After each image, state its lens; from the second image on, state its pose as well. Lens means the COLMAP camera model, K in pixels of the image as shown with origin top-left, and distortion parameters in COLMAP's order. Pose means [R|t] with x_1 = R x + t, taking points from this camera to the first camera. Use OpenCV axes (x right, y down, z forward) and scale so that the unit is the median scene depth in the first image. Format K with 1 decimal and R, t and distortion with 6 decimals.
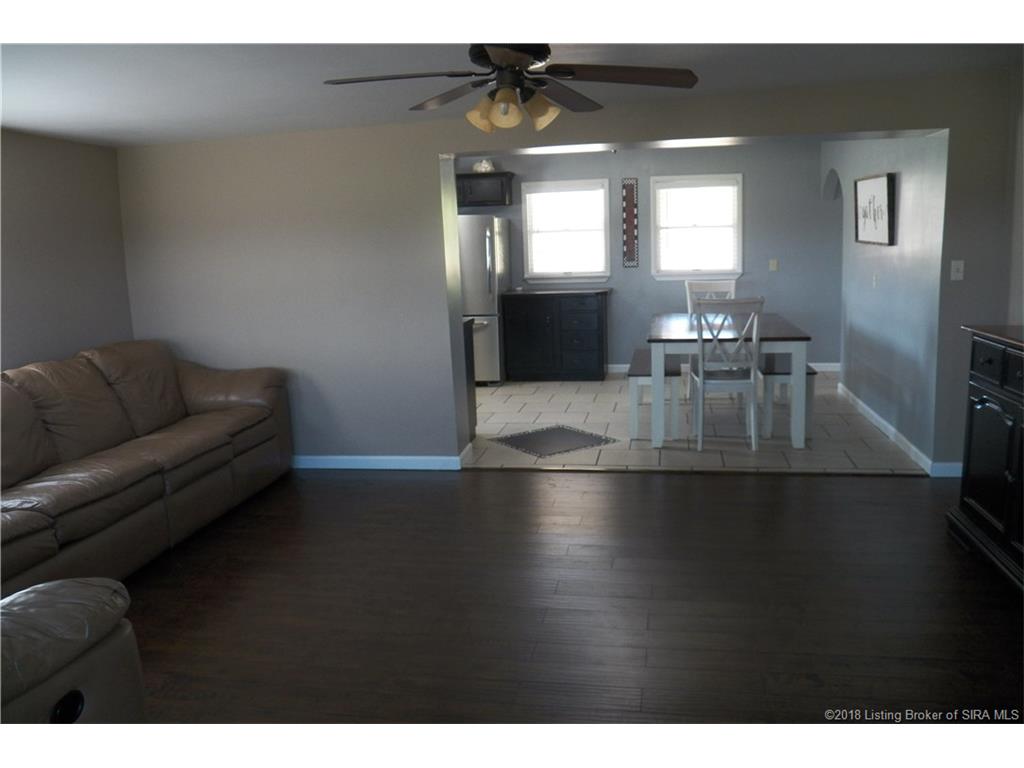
lens RADIAL K [[840.2, 0, 512.7], [0, 840.2, 385.3], [0, 0, 1]] dist [-0.131912, 0.090232]
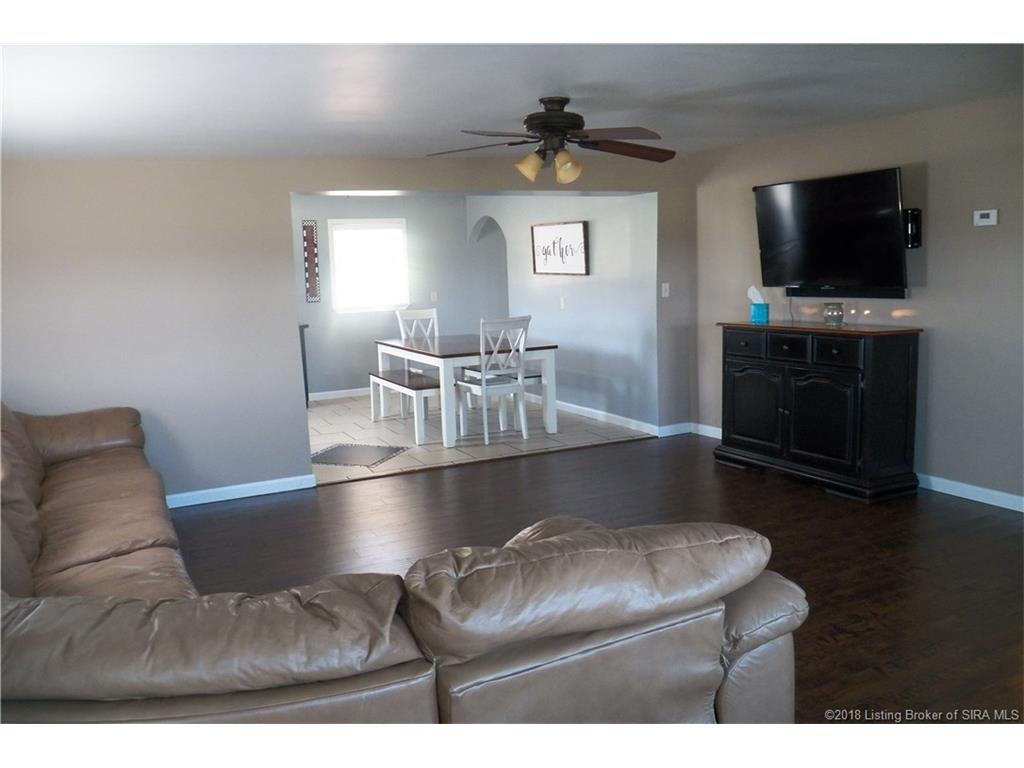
lens RADIAL K [[840.2, 0, 513.1], [0, 840.2, 380.7], [0, 0, 1]] dist [-0.131912, 0.090232]
pose [[0.799654, -0.074636, 0.595805, -0.427676], [0.109305, 0.993760, -0.022217, 0.015801], [-0.590429, 0.082890, 0.802822, -0.008225]]
